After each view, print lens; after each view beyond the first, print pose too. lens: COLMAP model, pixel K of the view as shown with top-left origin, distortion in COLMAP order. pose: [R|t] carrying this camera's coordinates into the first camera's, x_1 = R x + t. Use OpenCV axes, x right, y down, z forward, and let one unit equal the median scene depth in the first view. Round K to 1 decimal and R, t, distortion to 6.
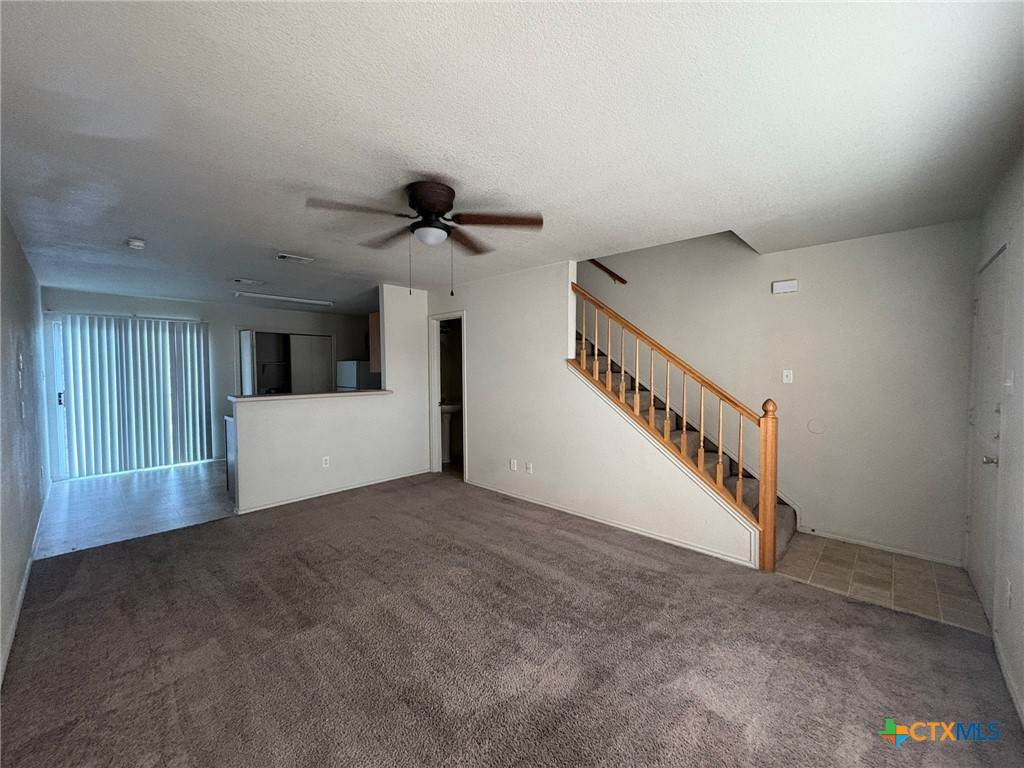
lens RADIAL K [[408.2, 0, 512.7], [0, 408.2, 385.3], [0, 0, 1]] dist [-0.000210, 0.000161]
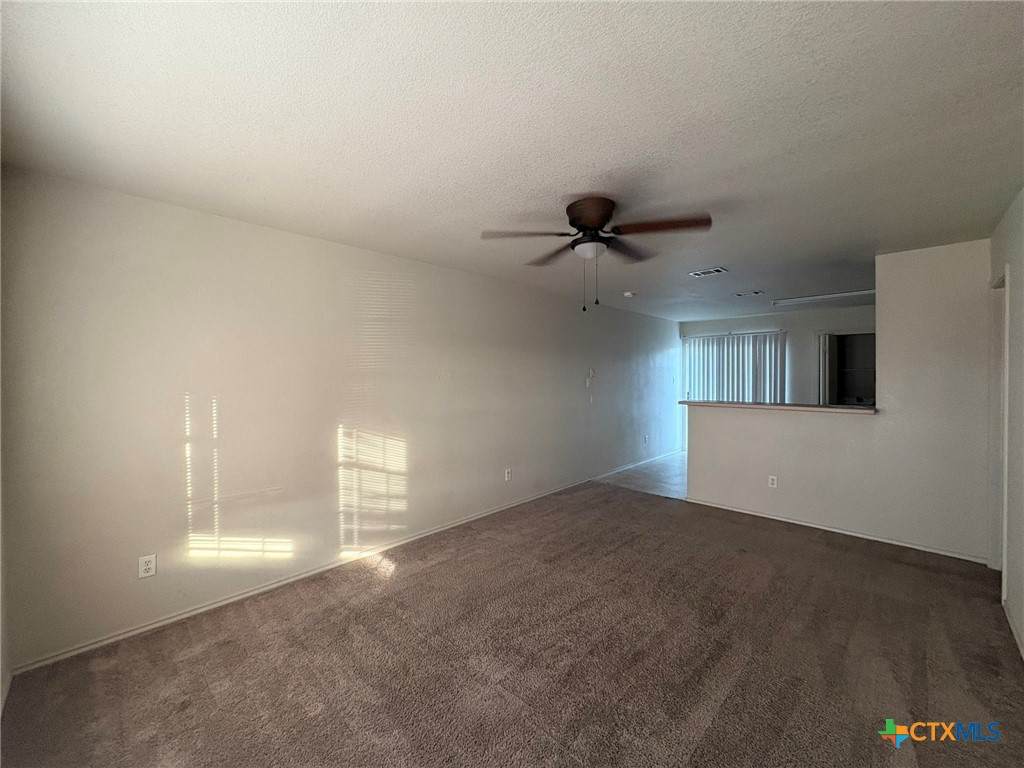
lens RADIAL K [[408.2, 0, 513.4], [0, 408.2, 375.6], [0, 0, 1]] dist [-0.000210, 0.000161]
pose [[-0.007318, 0.010556, -0.999918, 0.382215], [-0.043386, 0.998999, 0.010864, -0.027282], [0.999032, 0.043462, -0.006853, 0.366451]]
